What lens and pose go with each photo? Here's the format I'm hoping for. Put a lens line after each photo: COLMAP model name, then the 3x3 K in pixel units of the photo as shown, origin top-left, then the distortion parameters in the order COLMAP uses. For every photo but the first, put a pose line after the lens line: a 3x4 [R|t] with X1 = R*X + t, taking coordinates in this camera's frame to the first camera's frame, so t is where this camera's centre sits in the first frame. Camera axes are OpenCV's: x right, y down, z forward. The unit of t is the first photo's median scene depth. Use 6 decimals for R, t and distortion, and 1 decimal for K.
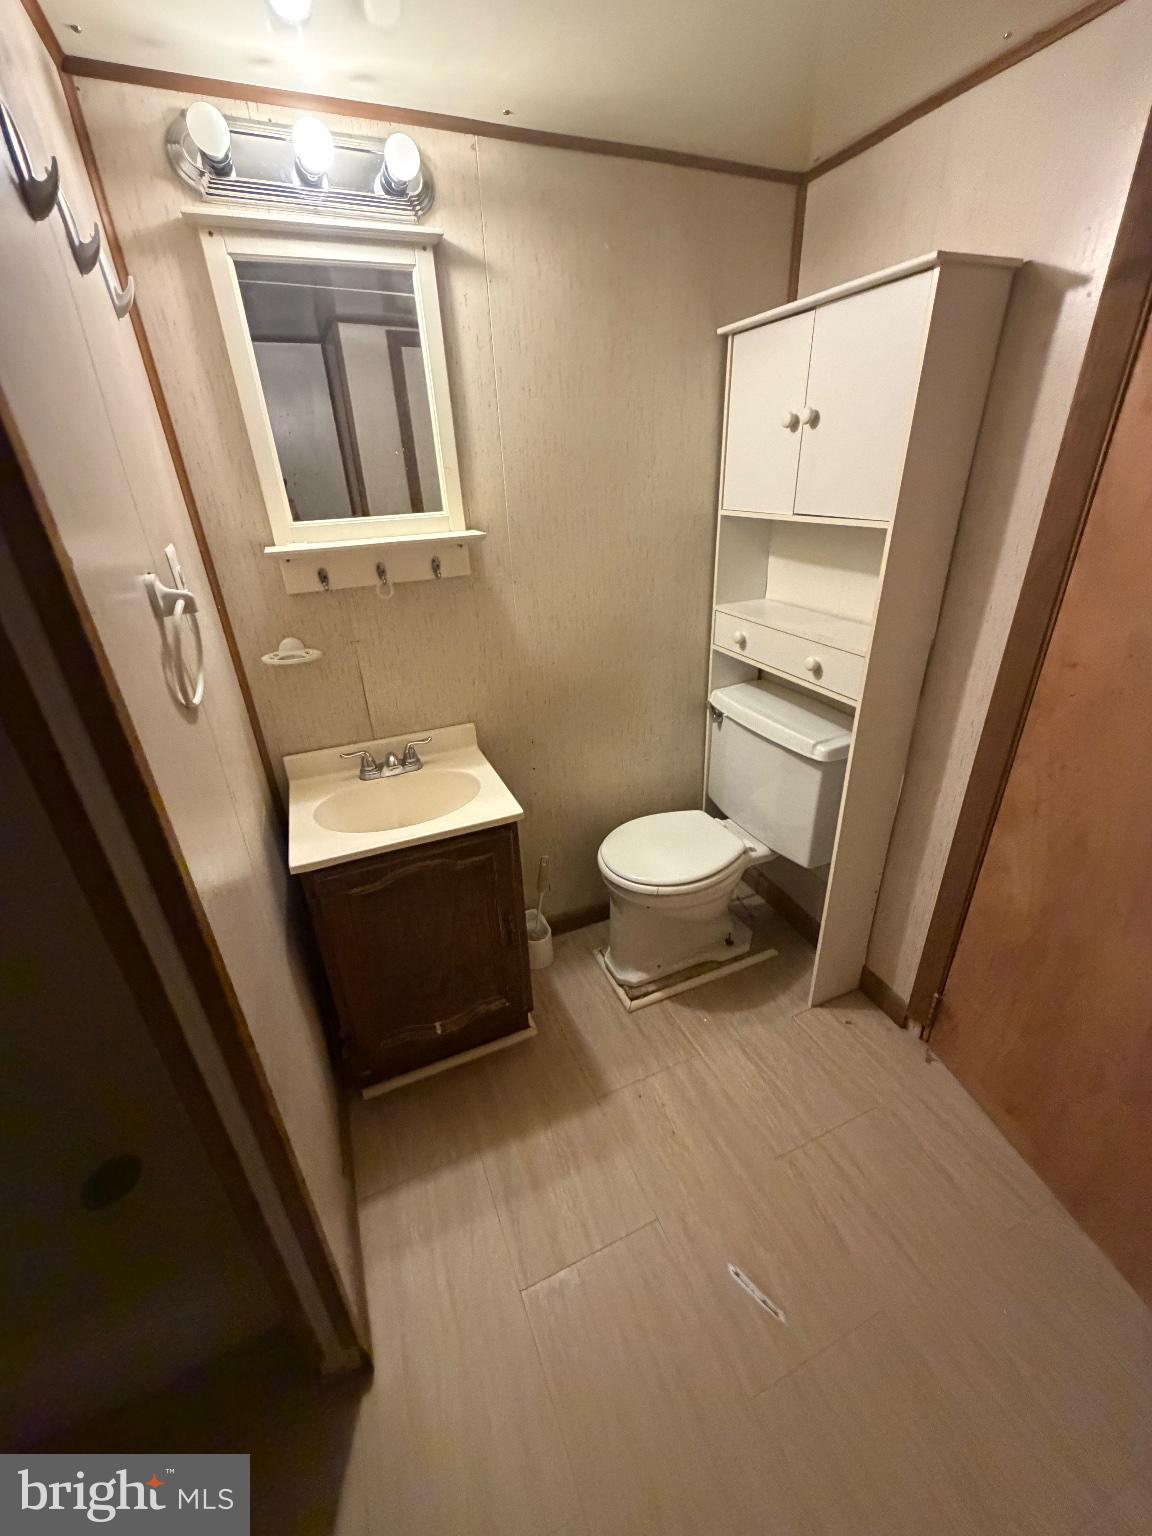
lens RADIAL K [[615.4, 0, 575.5], [0, 615.4, 766.0], [0, 0, 1]] dist [0.001799, -0.000138]
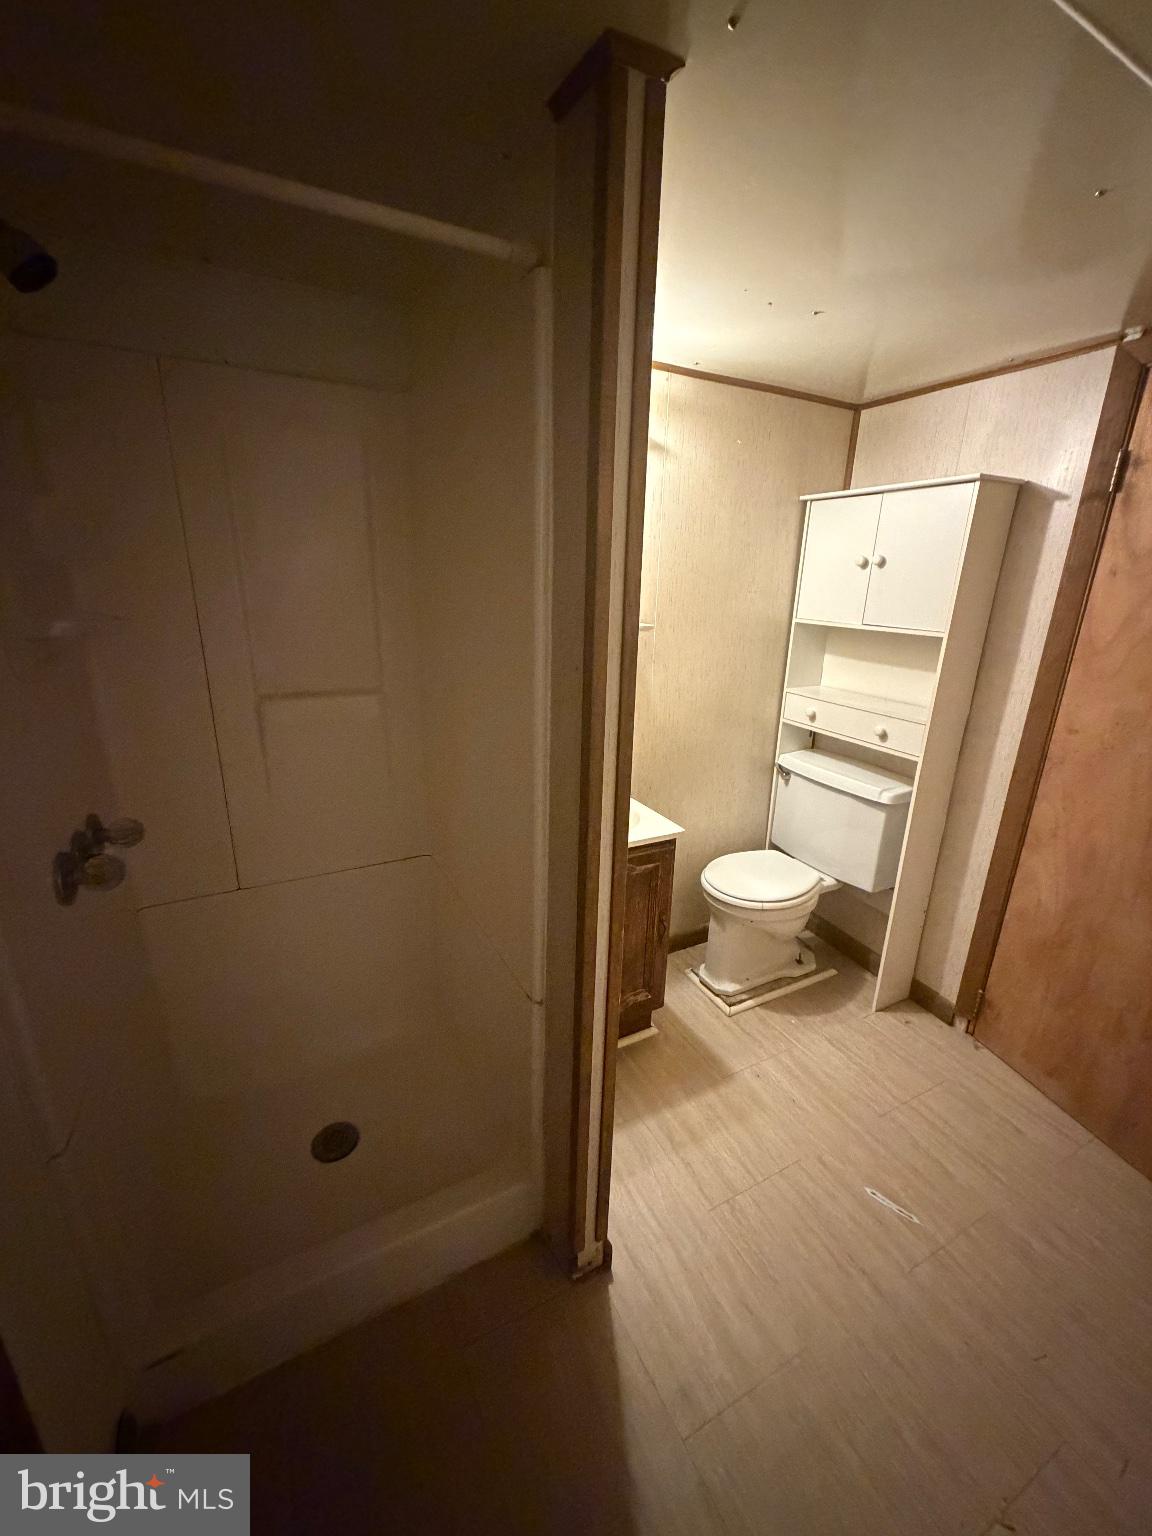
lens RADIAL K [[615.4, 0, 575.5], [0, 615.4, 766.0], [0, 0, 1]] dist [0.001799, -0.000138]
pose [[0.995557, 0.036241, 0.086912, -0.365497], [-0.022947, 0.988519, -0.149347, 0.118124], [-0.091327, 0.146689, 0.984958, -0.239791]]
